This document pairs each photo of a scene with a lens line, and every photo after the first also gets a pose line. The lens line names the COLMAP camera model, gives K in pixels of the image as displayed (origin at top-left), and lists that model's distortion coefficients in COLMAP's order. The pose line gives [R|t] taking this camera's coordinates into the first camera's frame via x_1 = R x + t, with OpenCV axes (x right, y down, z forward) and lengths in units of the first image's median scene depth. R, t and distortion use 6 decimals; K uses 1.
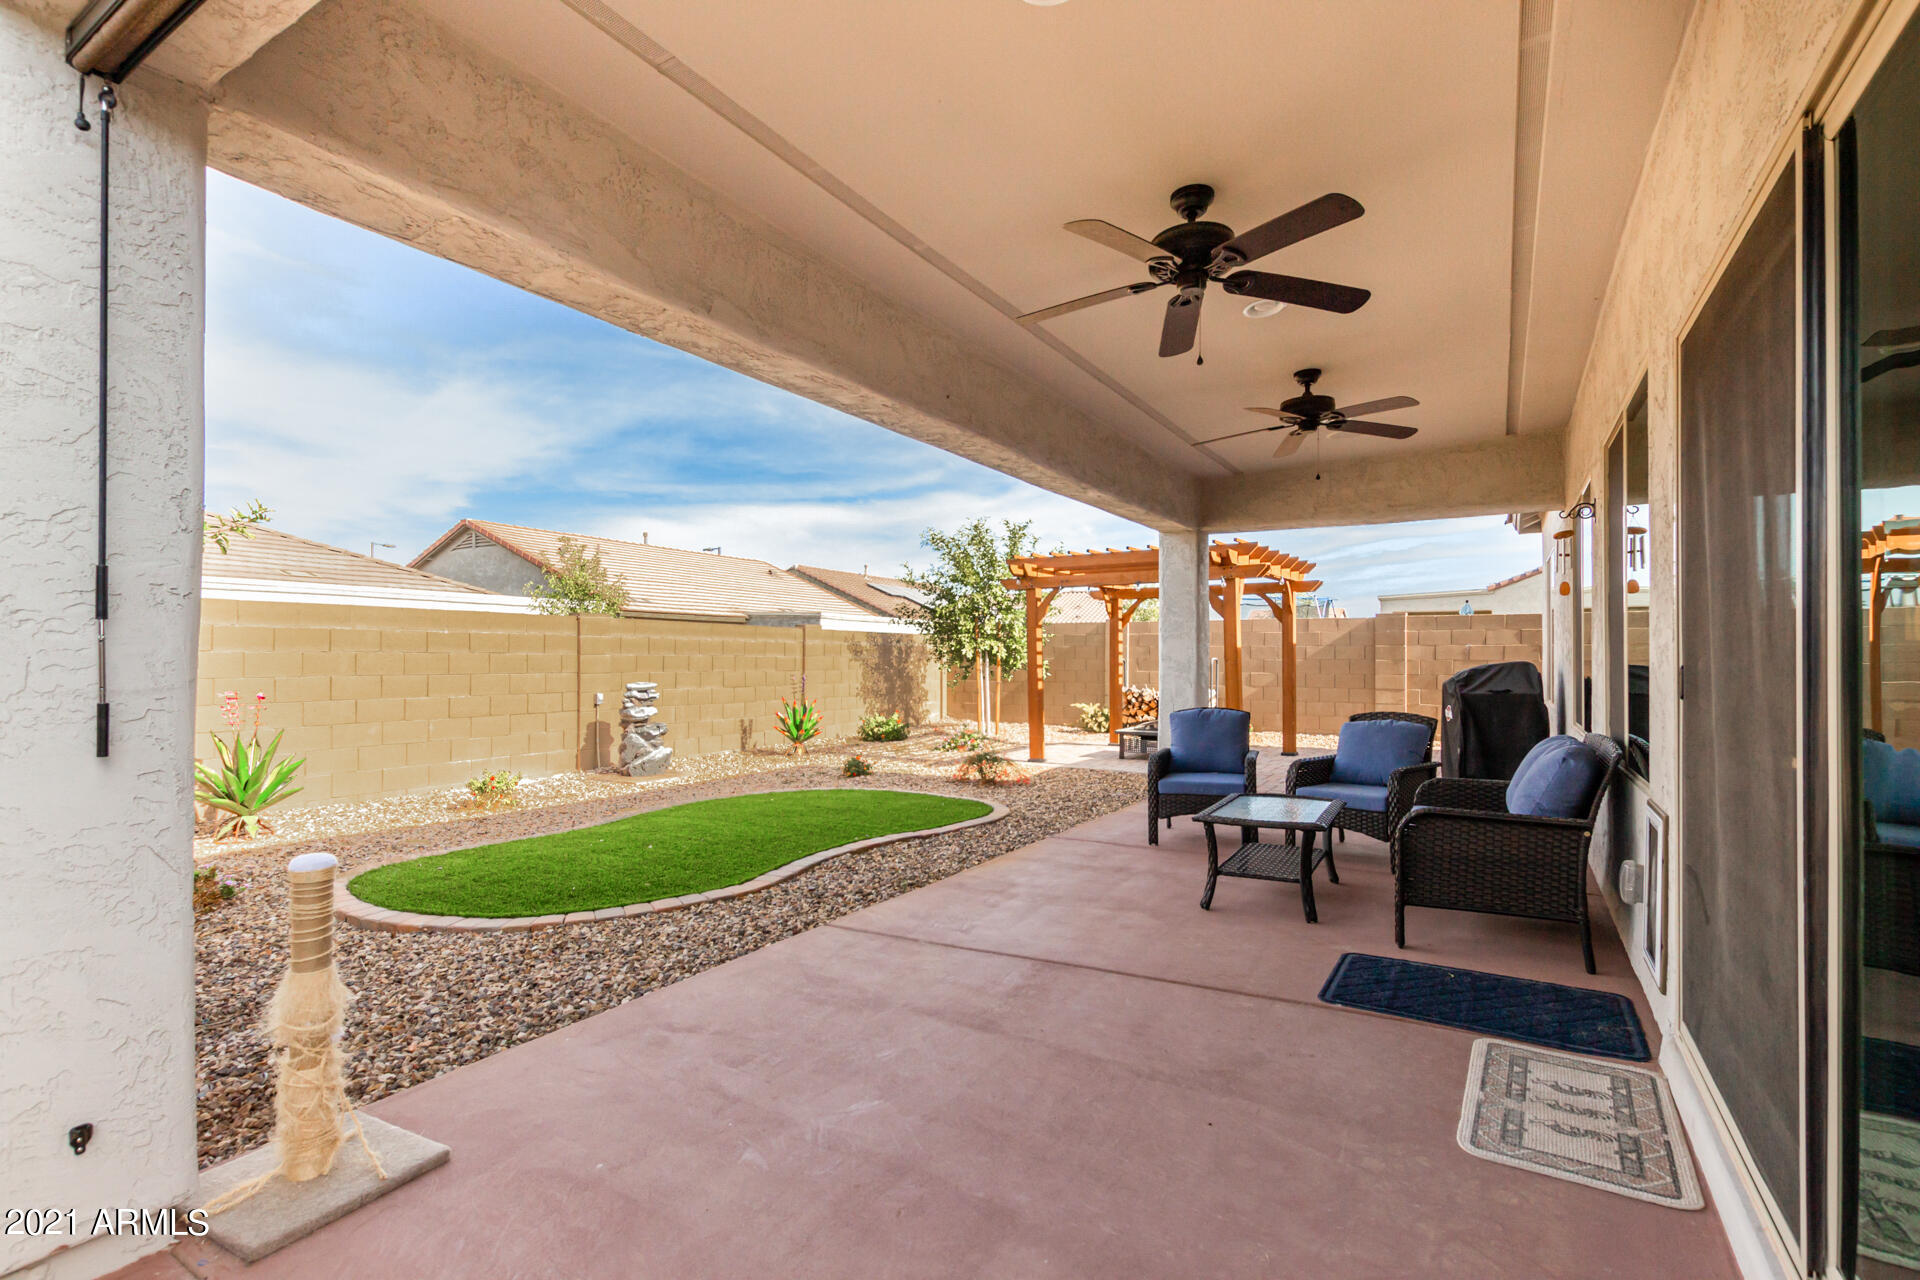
lens RADIAL K [[889.4, 0, 972.0], [0, 889.4, 652.9], [0, 0, 1]] dist [0.000432, -0.000274]
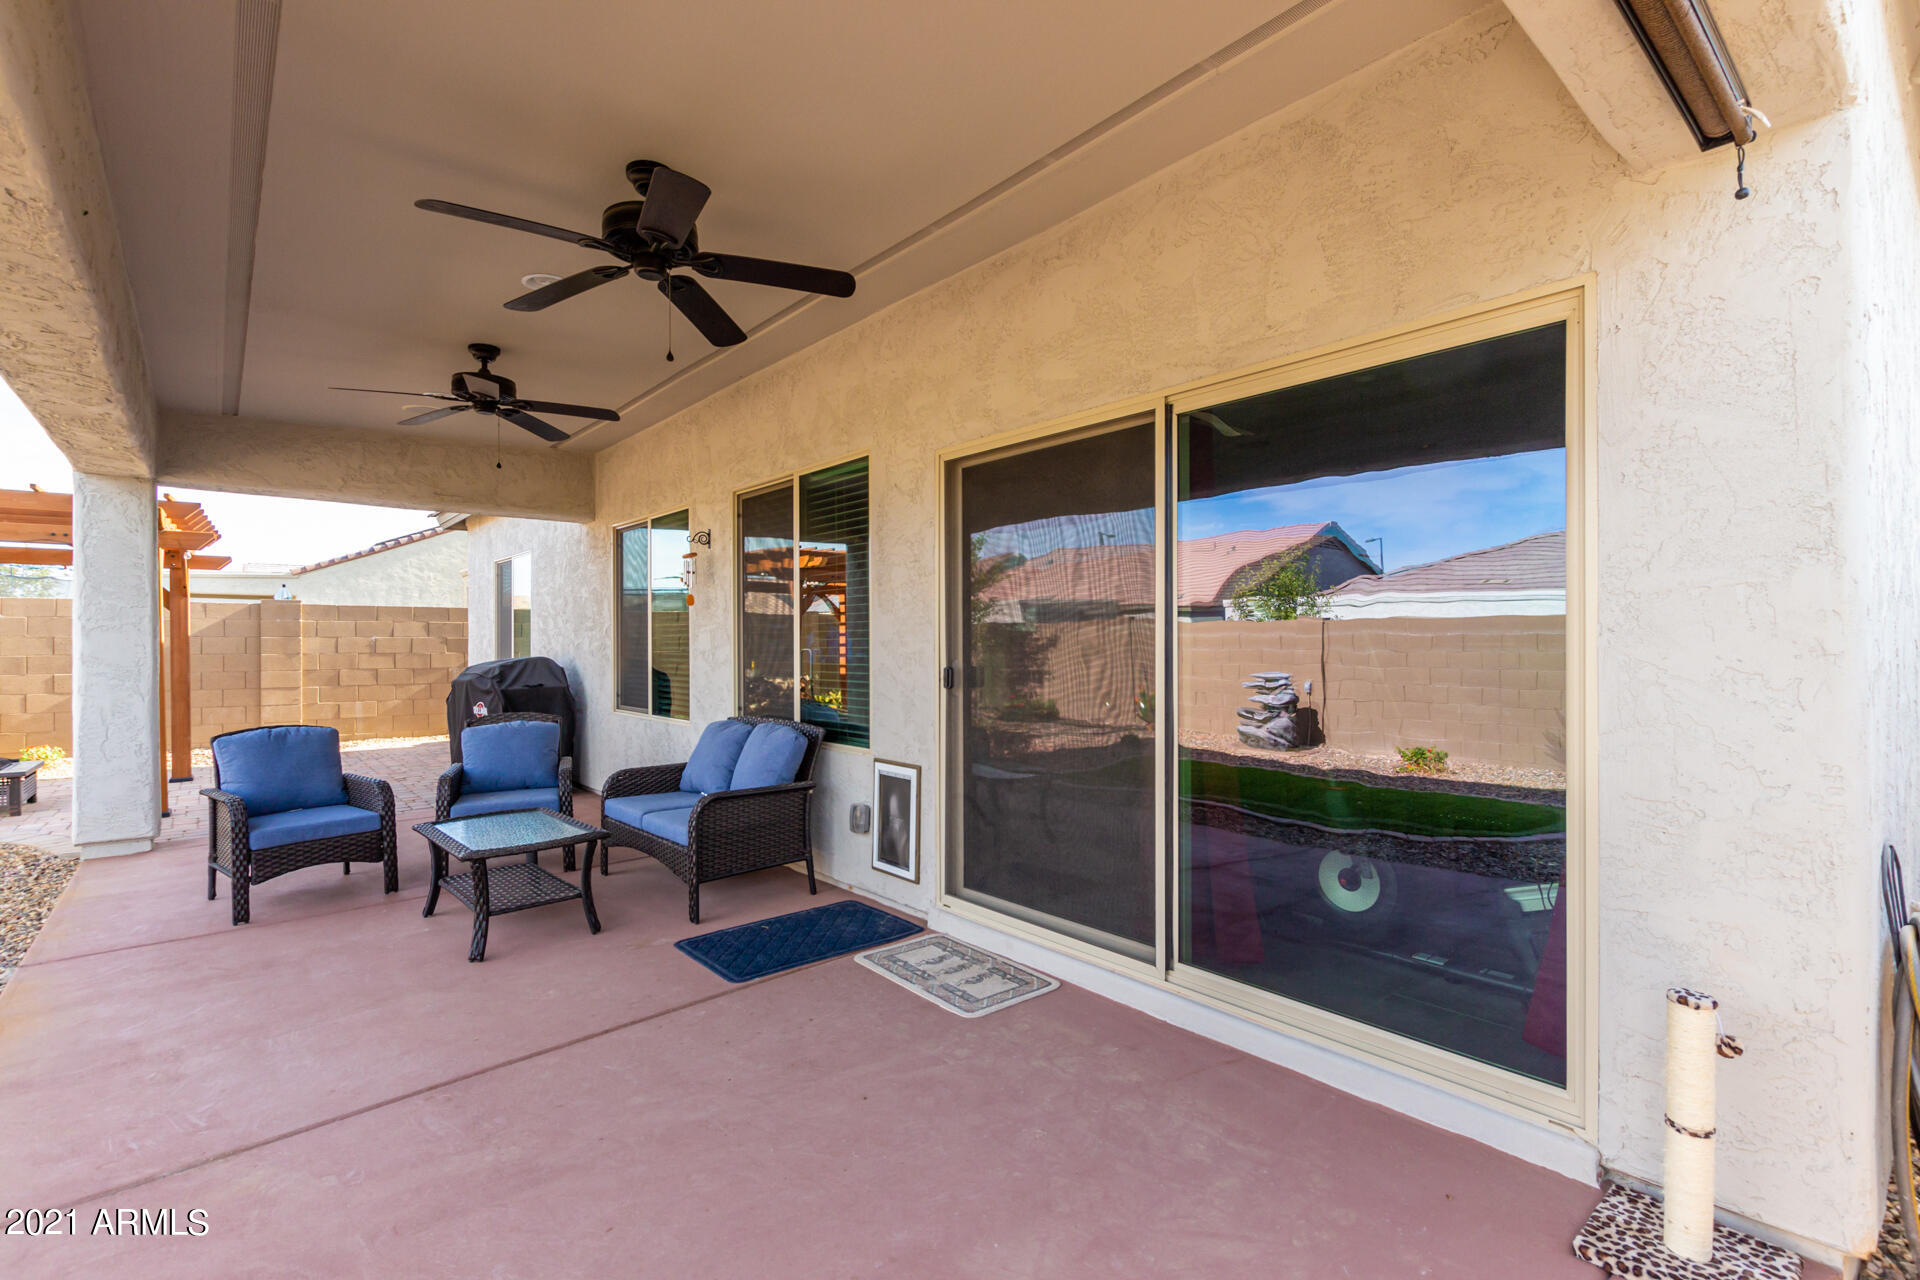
lens RADIAL K [[868.6, 0, 984.2], [0, 868.6, 640.9], [0, 0, 1]] dist [-0.000512, -0.001024]
pose [[0.296102, 0.000636, 0.955156, -0.288366], [-0.002202, 0.999998, 0.000017, -0.013794], [-0.955154, -0.002109, 0.296103, 0.220629]]
